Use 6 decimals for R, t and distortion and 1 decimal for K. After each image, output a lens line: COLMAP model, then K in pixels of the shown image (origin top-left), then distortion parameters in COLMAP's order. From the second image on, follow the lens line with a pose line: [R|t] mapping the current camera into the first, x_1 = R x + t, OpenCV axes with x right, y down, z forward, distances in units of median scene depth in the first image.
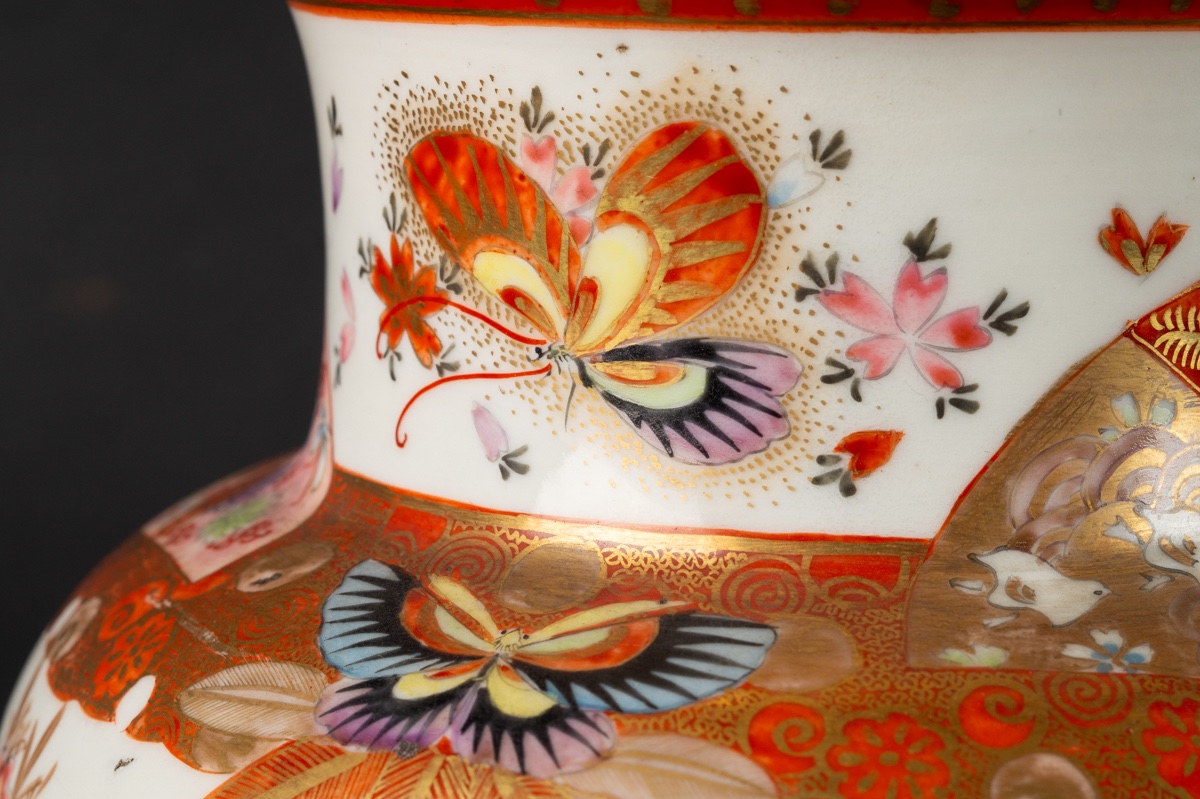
lens RADIAL K [[3368.4, 0, 600.0], [0, 3368.4, 399.5], [0, 0, 1]] dist [0.050872, -1.519903]
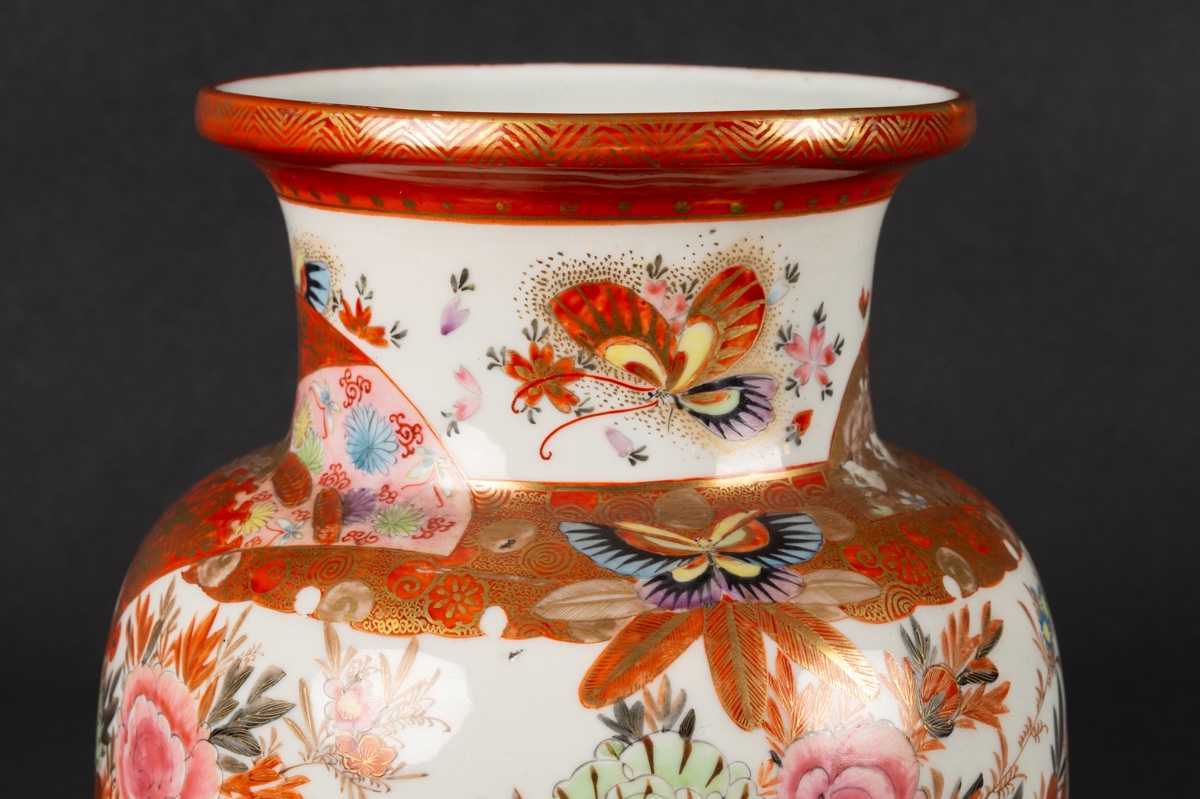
lens RADIAL K [[3368.4, 0, 600.0], [0, 3368.4, 399.5], [0, 0, 1]] dist [0.050872, -1.519903]
pose [[0.634618, -0.125337, 0.762594, -1.488585], [0.116364, 0.991008, 0.066042, -0.140646], [-0.764015, 0.046828, 0.643497, -0.187896]]
